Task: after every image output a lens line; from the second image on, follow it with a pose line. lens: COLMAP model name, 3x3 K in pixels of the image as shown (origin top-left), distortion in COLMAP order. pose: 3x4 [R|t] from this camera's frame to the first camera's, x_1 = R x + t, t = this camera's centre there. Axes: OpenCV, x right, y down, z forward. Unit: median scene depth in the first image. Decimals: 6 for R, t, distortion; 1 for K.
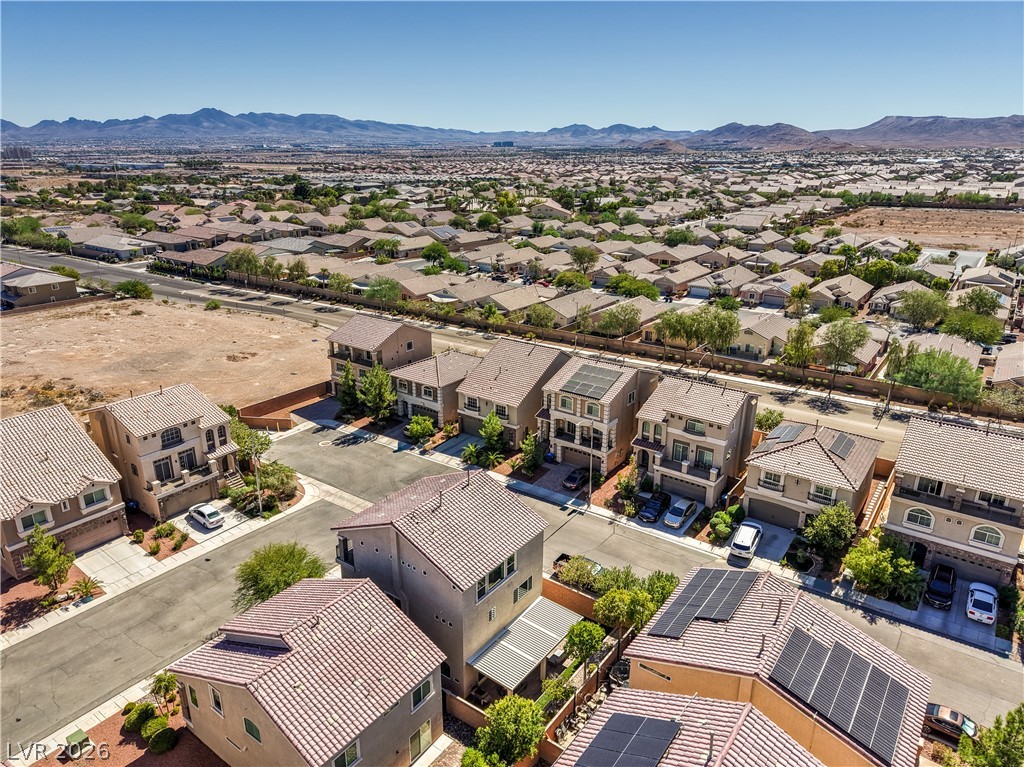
lens RADIAL K [[681.5, 0, 509.3], [0, 681.5, 382.8], [0, 0, 1]] dist [0.074219, -0.071706]
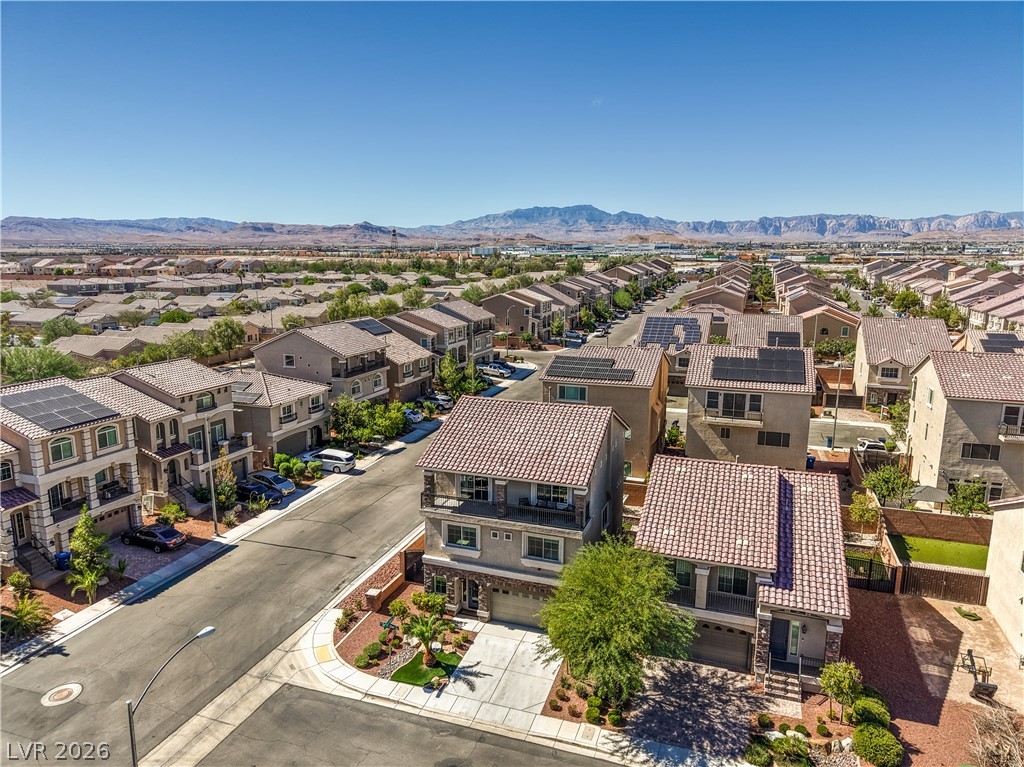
lens RADIAL K [[707.6, 0, 500.8], [0, 707.6, 382.7], [0, 0, 1]] dist [0.011000, 0.001319]
pose [[-0.274674, -0.180497, 0.944444, -0.602286], [0.313028, 0.911931, 0.265321, -0.068514], [-0.909158, 0.368515, -0.193983, 0.794059]]
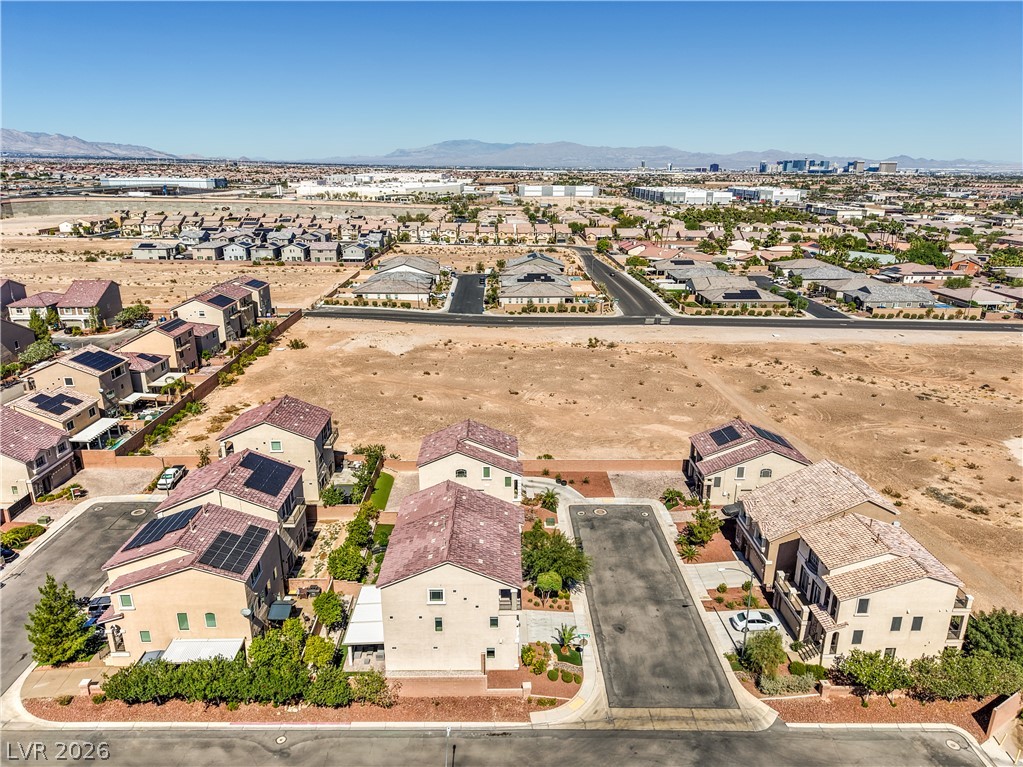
lens RADIAL K [[701.1, 0, 510.7], [0, 701.1, 398.2], [0, 0, 1]] dist [0.050086, -0.075439]
pose [[-0.796228, 0.189216, -0.574646, 0.338995], [-0.203962, 0.810275, 0.549412, -0.514061], [0.569579, 0.554663, -0.606571, 1.136963]]
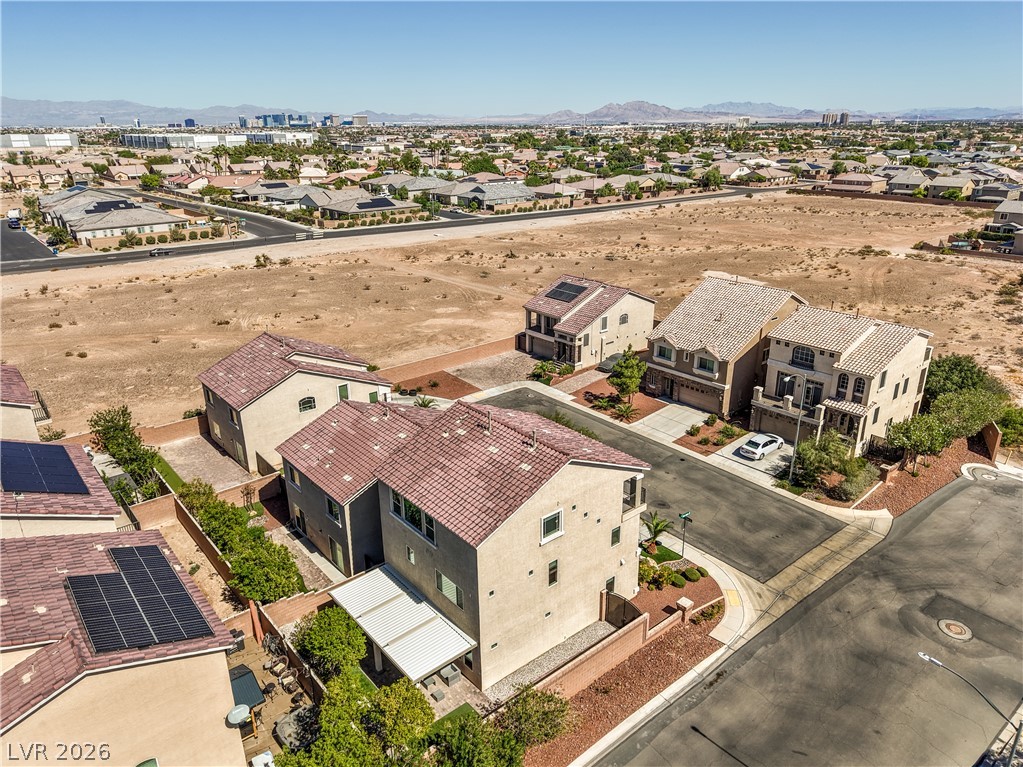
lens RADIAL K [[703.0, 0, 521.6], [0, 703.0, 398.9], [0, 0, 1]] dist [0.038318, -0.041136]
pose [[-0.226458, 0.360530, -0.904840, 0.389122], [-0.310570, 0.853757, 0.417905, -0.128847], [0.923181, 0.375654, -0.081370, 0.704923]]
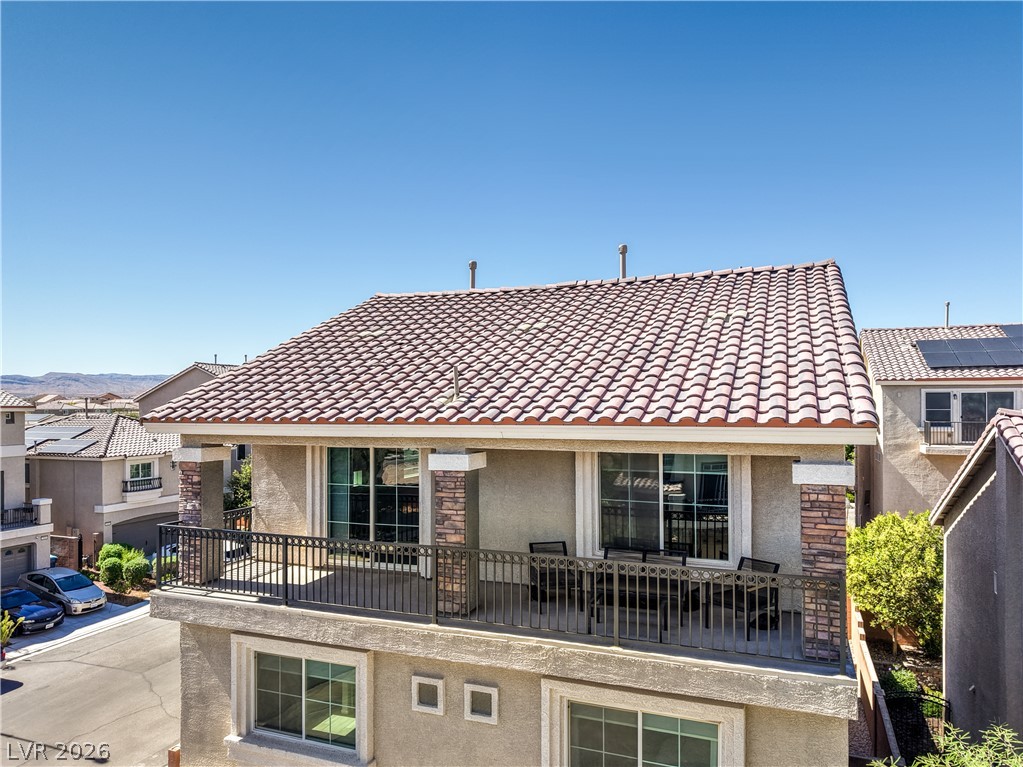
lens RADIAL K [[714.7, 0, 503.6], [0, 714.7, 393.2], [0, 0, 1]] dist [0.014247, -0.003830]
pose [[-0.245220, 0.009500, 0.969421, -0.255118], [0.318466, 0.945250, 0.071294, 0.115595], [-0.915667, 0.326210, -0.234819, 0.738382]]
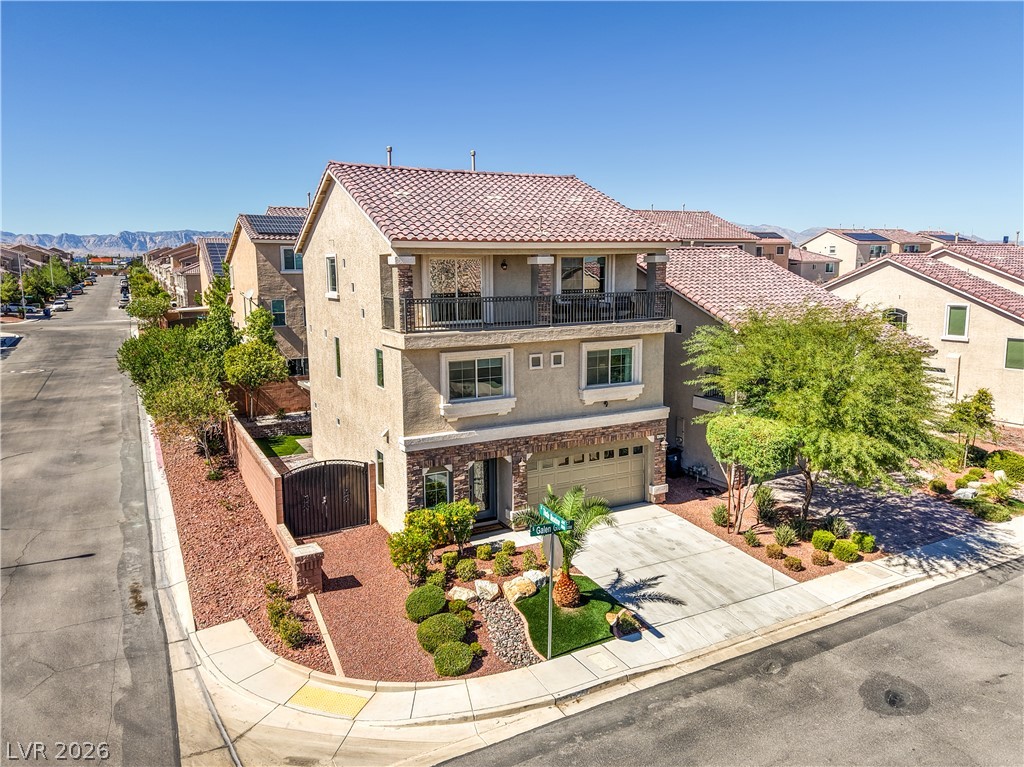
lens RADIAL K [[715.4, 0, 504.1], [0, 715.4, 393.2], [0, 0, 1]] dist [0.014247, -0.003830]
pose [[-0.898662, -0.068495, 0.433260, -0.245167], [0.150024, 0.880169, 0.450327, 0.048590], [-0.412188, 0.469691, -0.780699, 0.976474]]
